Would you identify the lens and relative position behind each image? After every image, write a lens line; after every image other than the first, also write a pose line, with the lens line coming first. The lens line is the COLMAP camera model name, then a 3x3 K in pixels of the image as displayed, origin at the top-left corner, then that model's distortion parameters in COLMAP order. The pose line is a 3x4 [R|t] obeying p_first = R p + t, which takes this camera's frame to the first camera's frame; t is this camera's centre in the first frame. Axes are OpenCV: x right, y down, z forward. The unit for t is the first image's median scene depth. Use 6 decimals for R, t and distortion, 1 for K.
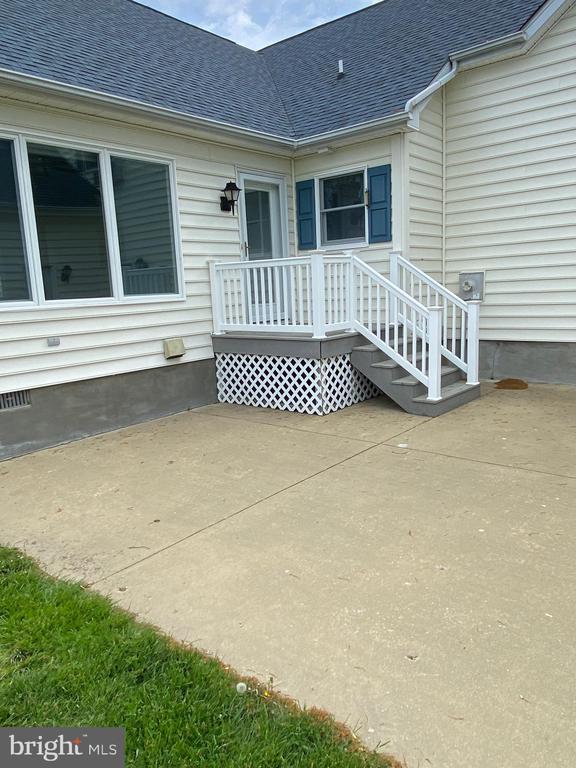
lens RADIAL K [[567.9, 0, 288.0], [0, 567.9, 384.0], [0, 0, 1]] dist [0.030252, -0.002118]
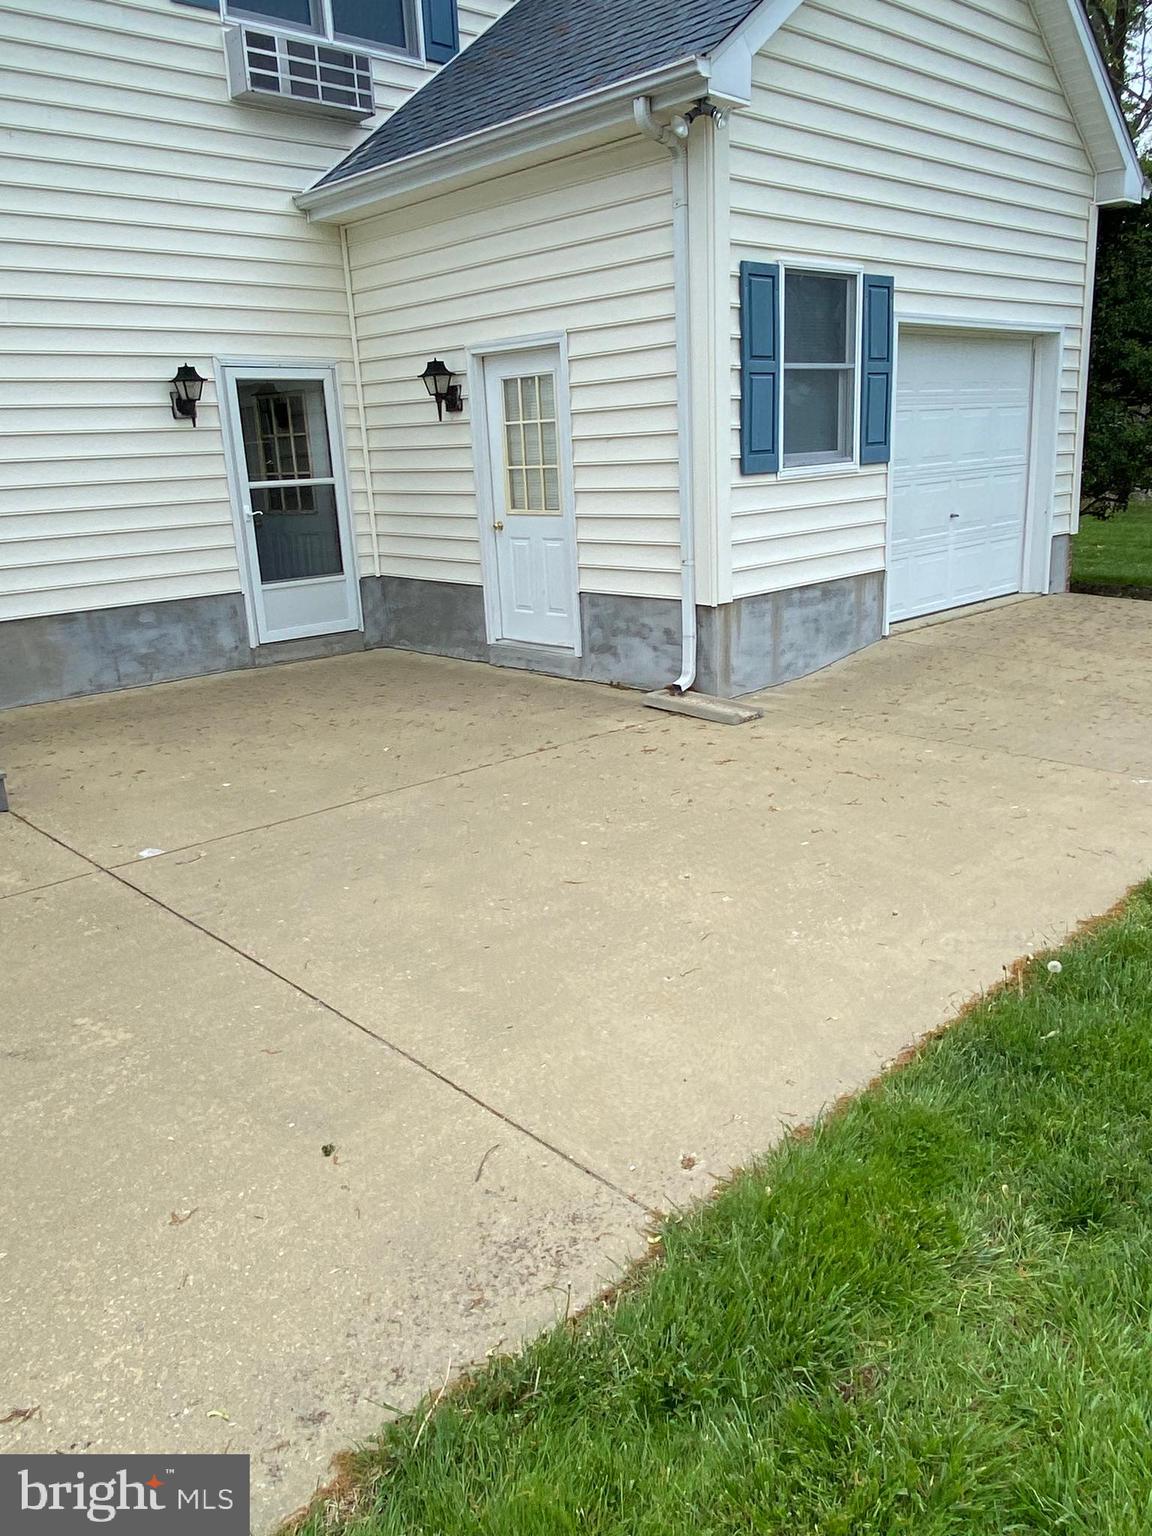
lens RADIAL K [[1135.9, 0, 576.0], [0, 1135.9, 768.0], [0, 0, 1]] dist [0.030252, -0.002118]
pose [[0.117404, -0.235945, 0.964648, -0.768704], [0.213956, 0.954564, 0.207439, -0.088821], [-0.969762, 0.182038, 0.162552, 0.643271]]
